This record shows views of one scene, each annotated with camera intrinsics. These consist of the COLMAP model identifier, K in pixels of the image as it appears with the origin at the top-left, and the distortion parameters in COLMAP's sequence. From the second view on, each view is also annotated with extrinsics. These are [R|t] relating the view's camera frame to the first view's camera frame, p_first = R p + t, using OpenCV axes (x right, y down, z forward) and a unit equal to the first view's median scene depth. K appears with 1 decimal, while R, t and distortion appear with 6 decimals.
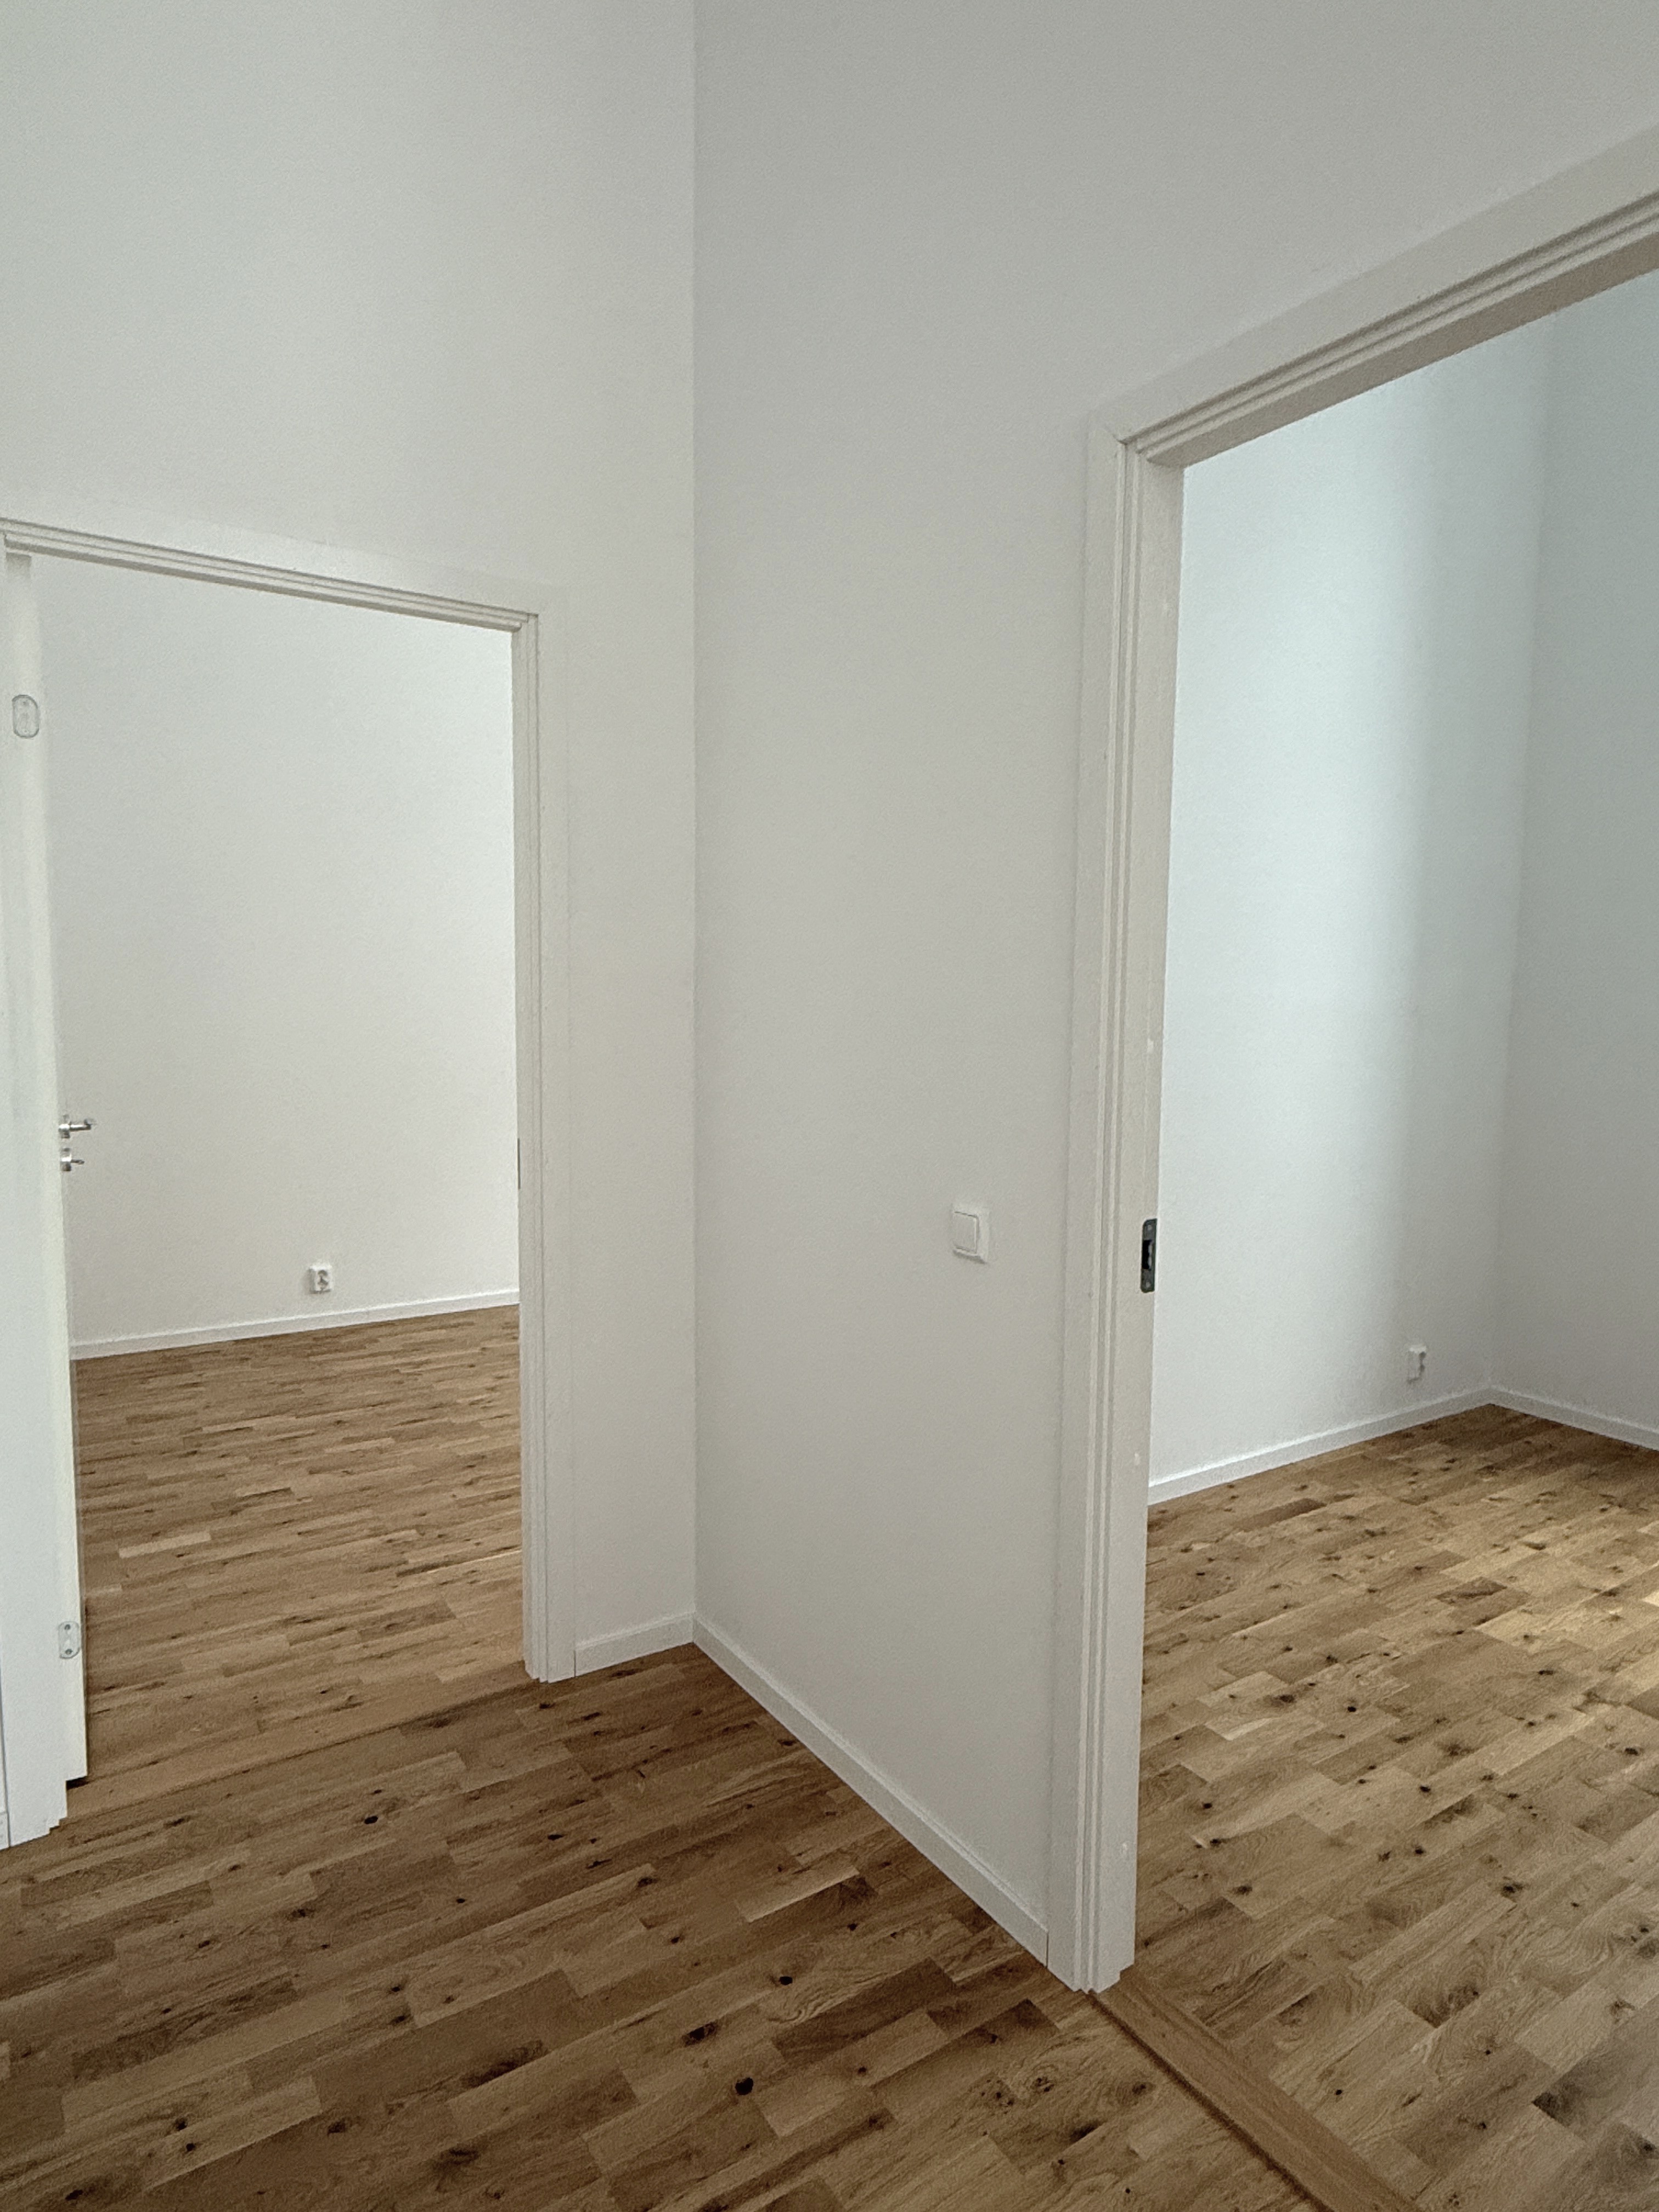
lens RADIAL K [[1310.2, 0, 829.5], [0, 1310.2, 1101.1], [0, 0, 1]] dist [0.005847, -0.001712]
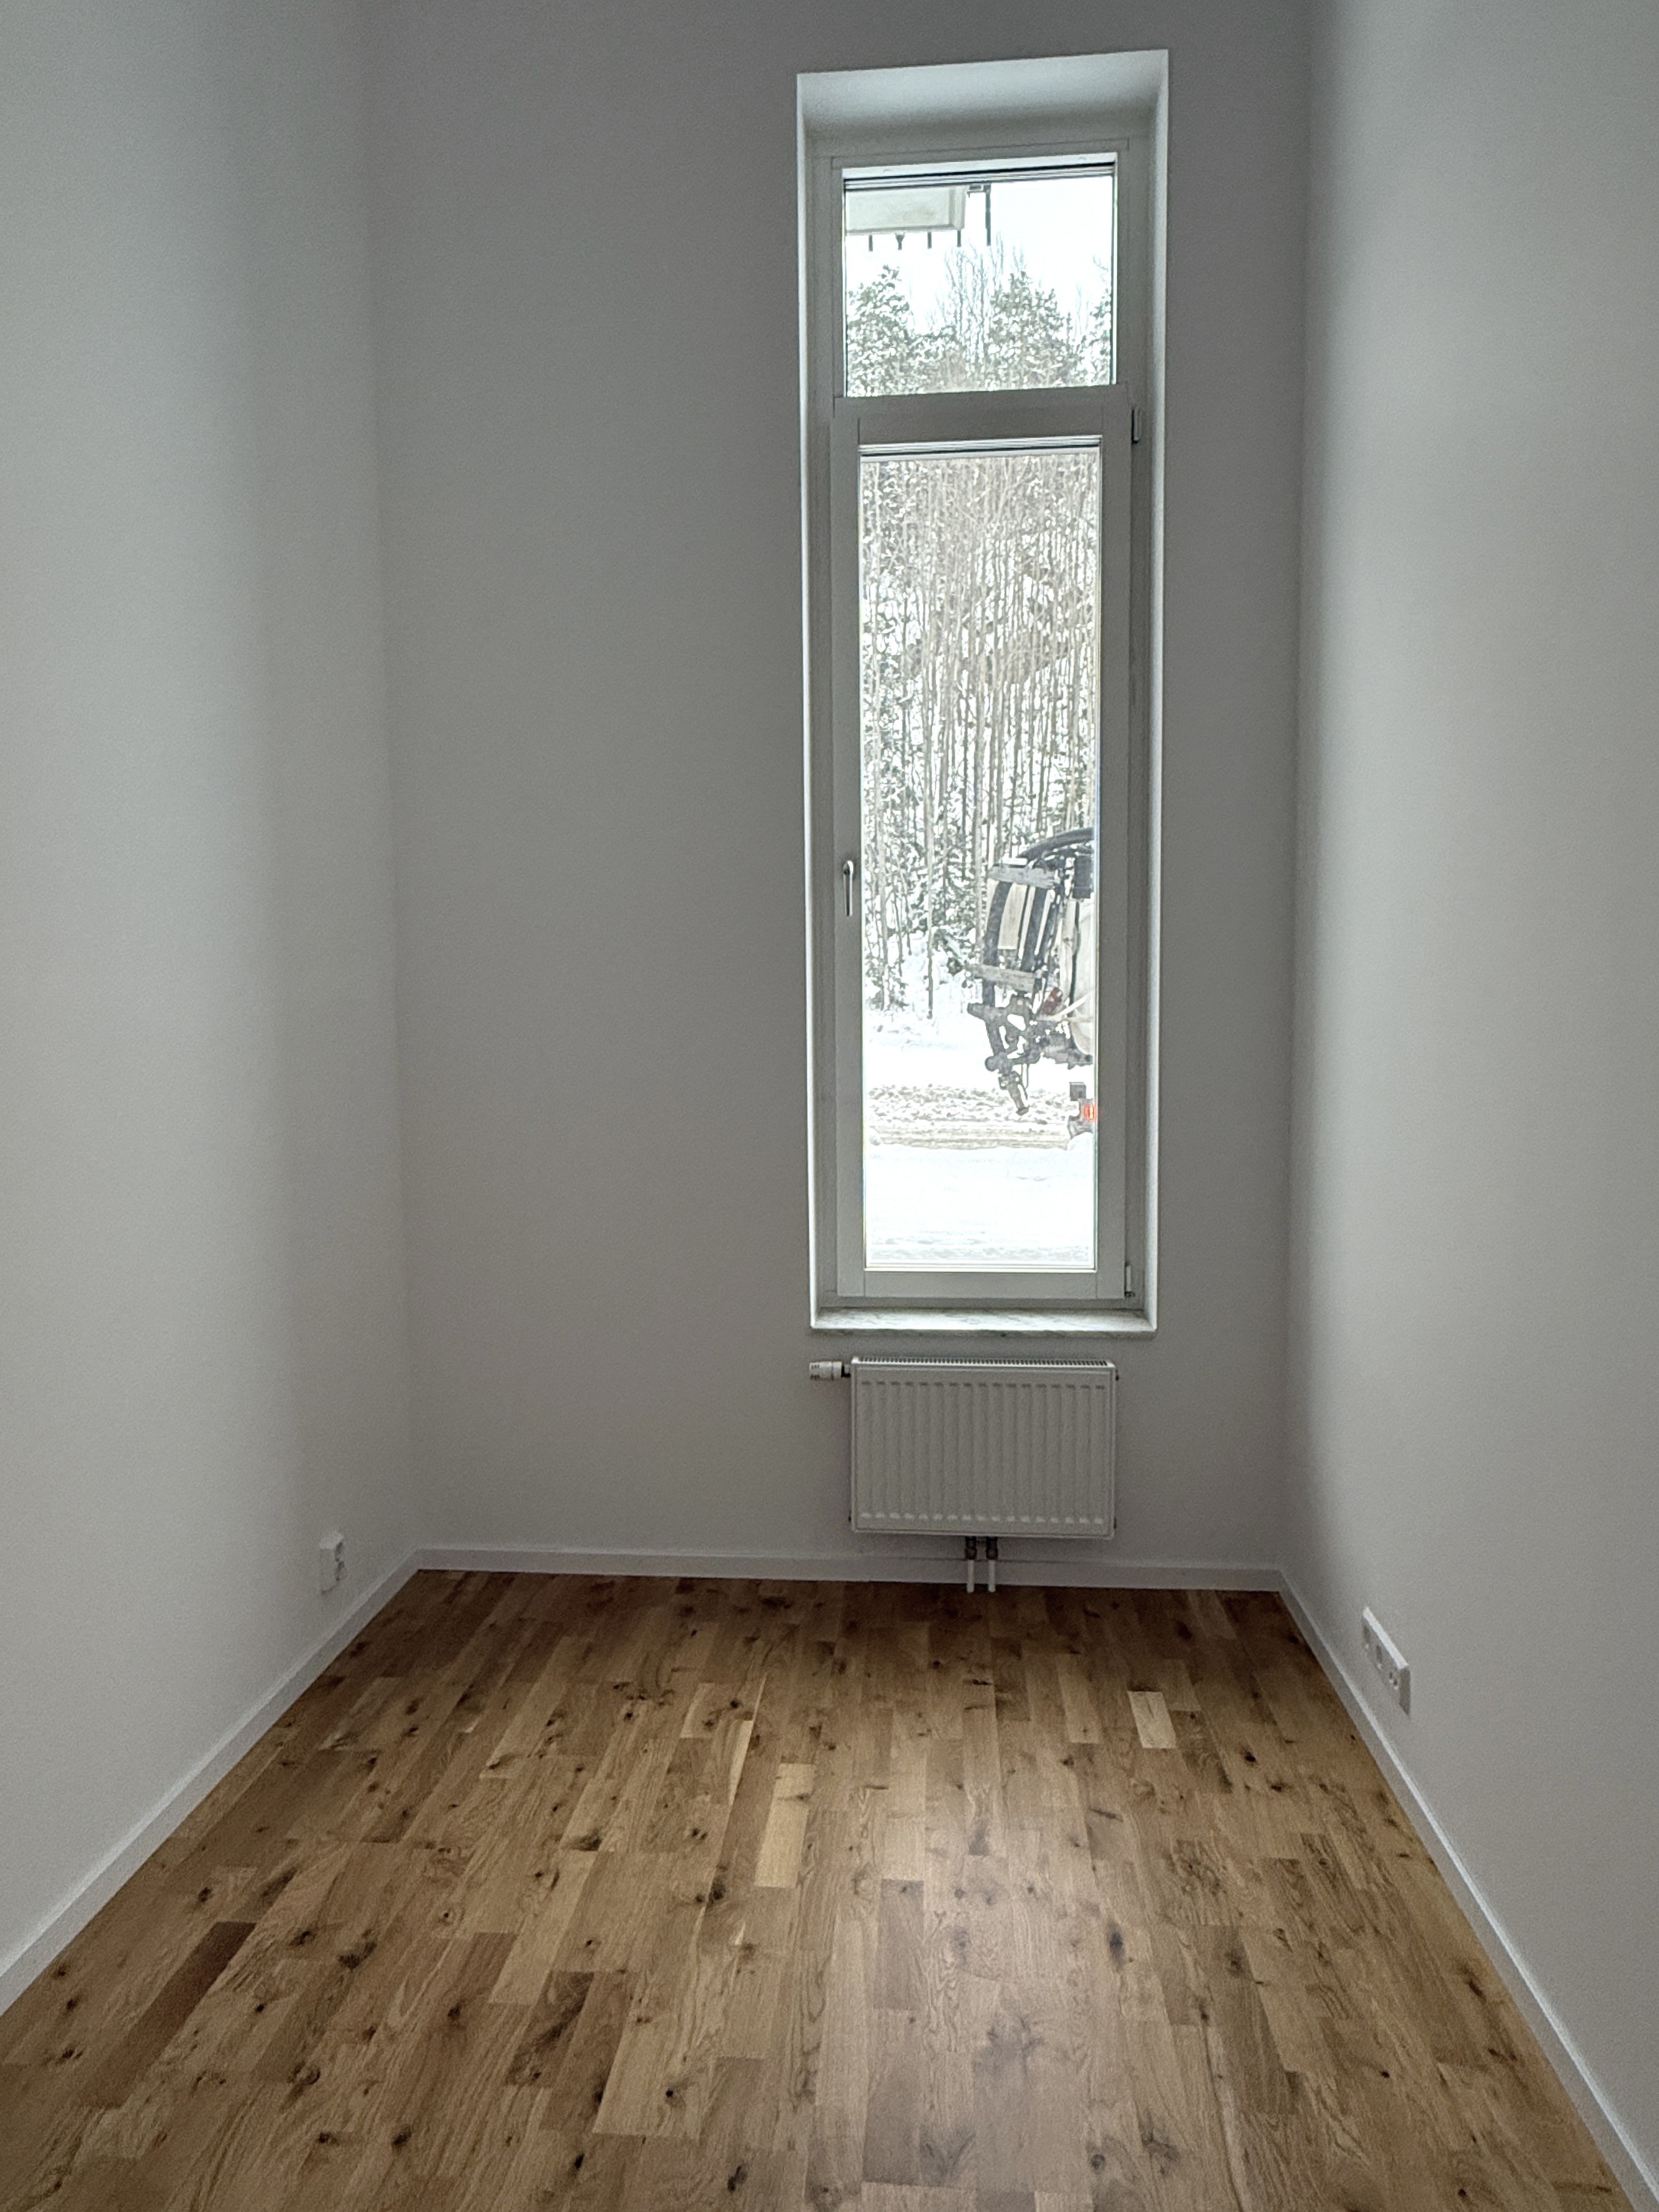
lens RADIAL K [[1310.1, 0, 826.1], [0, 1310.1, 1096.4], [0, 0, 1]] dist [0.005847, -0.001712]
pose [[0.620533, -0.065067, 0.781476, 0.118656], [0.080729, 0.996557, 0.018872, -0.029815], [-0.780014, 0.051377, 0.623650, 0.450089]]
